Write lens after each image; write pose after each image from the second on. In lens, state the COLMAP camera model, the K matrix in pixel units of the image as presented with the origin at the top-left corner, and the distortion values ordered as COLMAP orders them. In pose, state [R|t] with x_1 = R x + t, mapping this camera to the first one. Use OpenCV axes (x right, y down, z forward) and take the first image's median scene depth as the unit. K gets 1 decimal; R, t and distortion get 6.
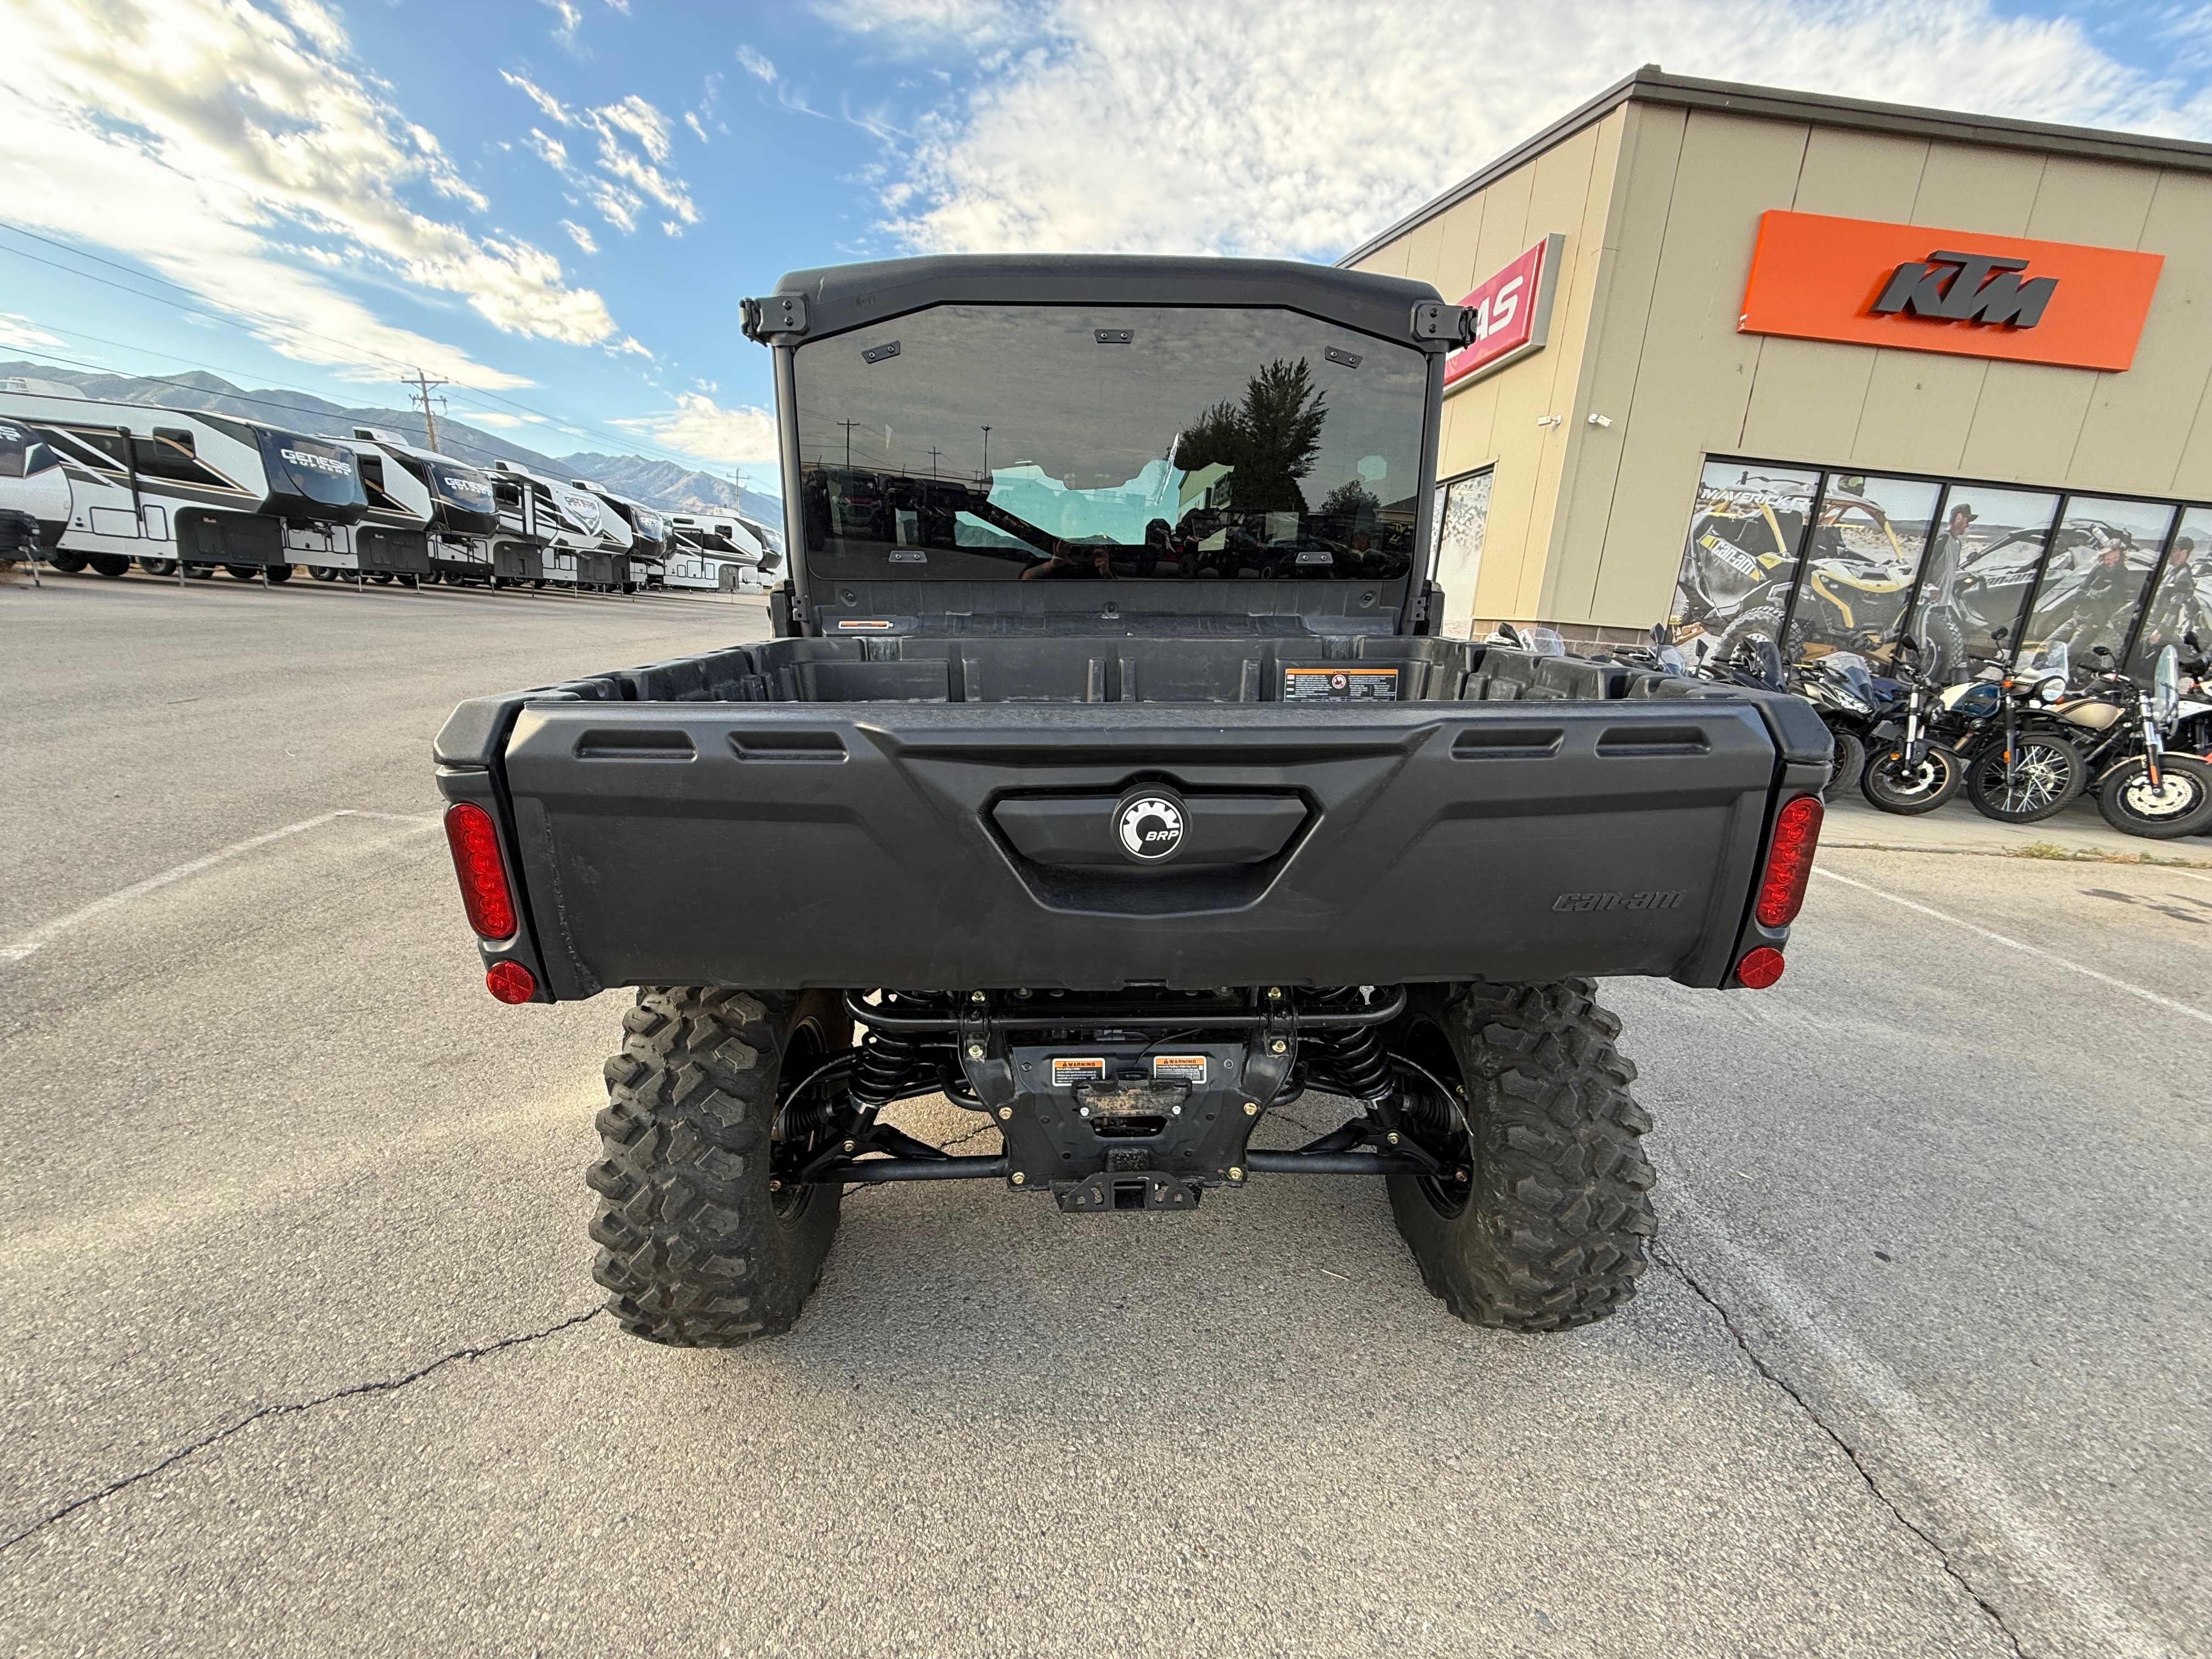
lens RADIAL K [[871.1, 0, 1113.2], [0, 871.1, 838.8], [0, 0, 1]] dist [-0.002606, 0.000487]
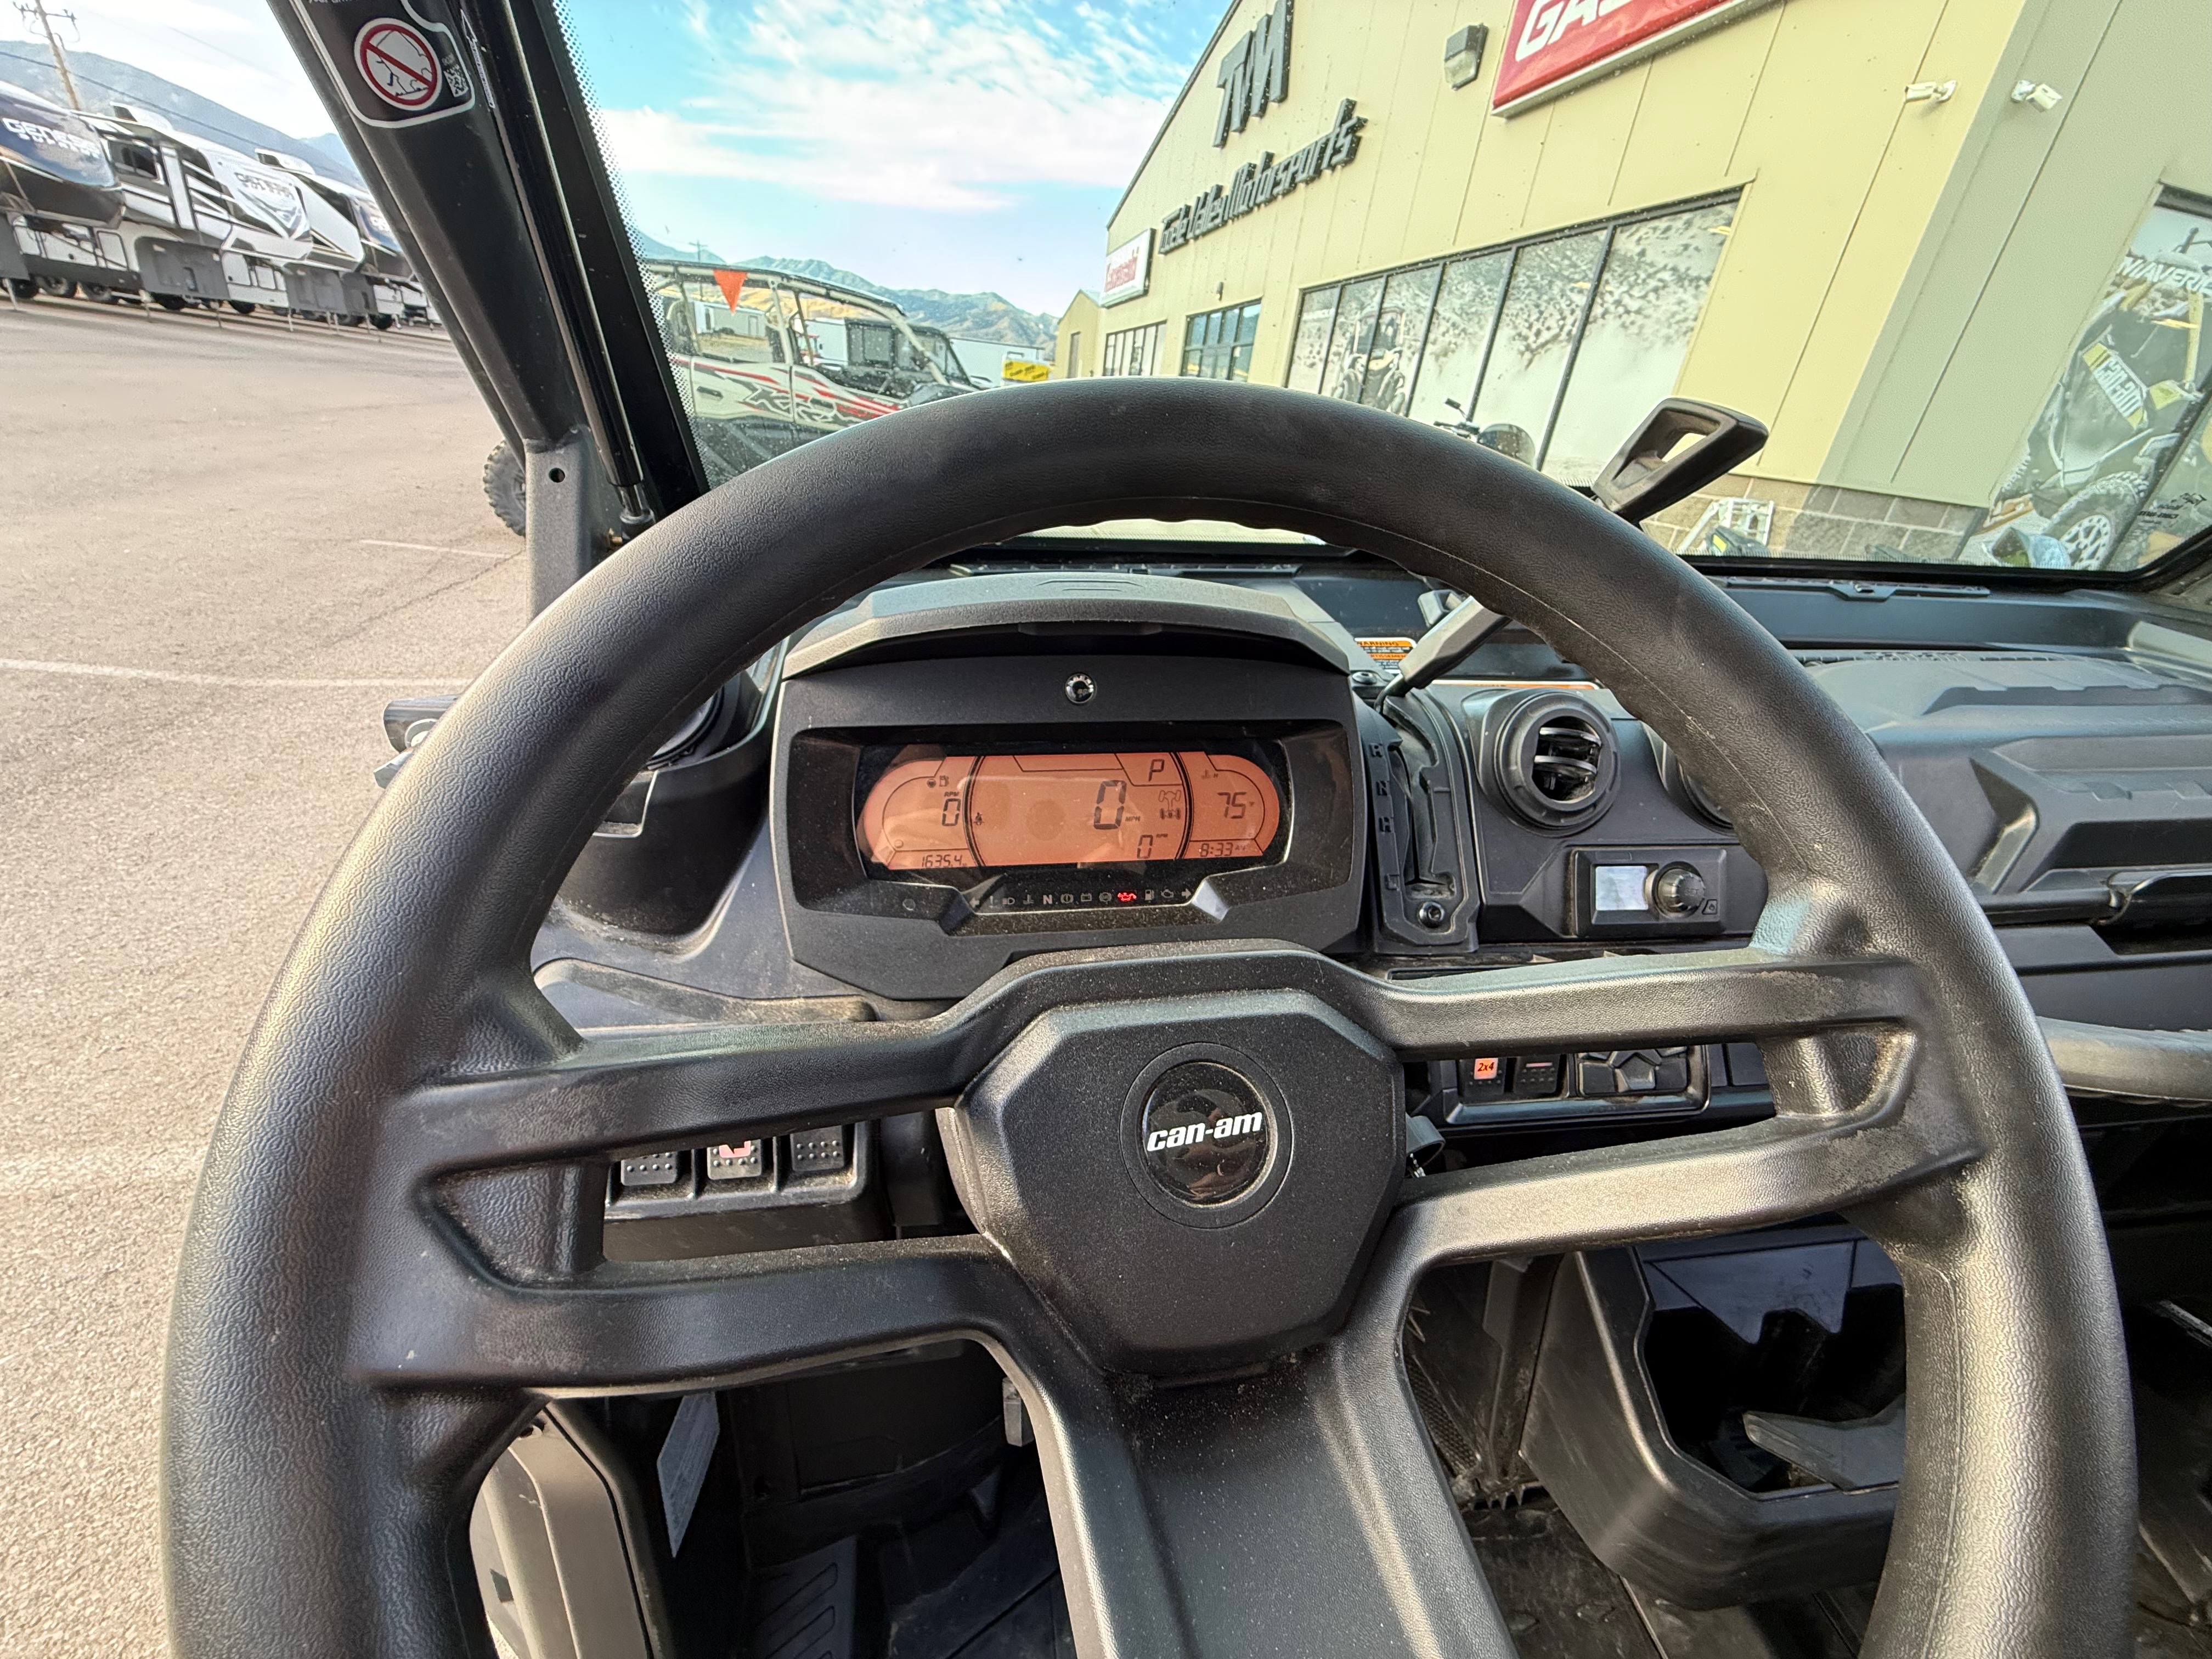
lens RADIAL K [[871.1, 0, 1100.7], [0, 871.1, 831.0], [0, 0, 1]] dist [-0.002606, 0.000487]
pose [[0.993512, -0.001163, 0.113722, -0.025912], [-0.023257, 0.976740, 0.213162, -0.051198], [-0.111325, -0.214424, 0.970376, 0.163836]]
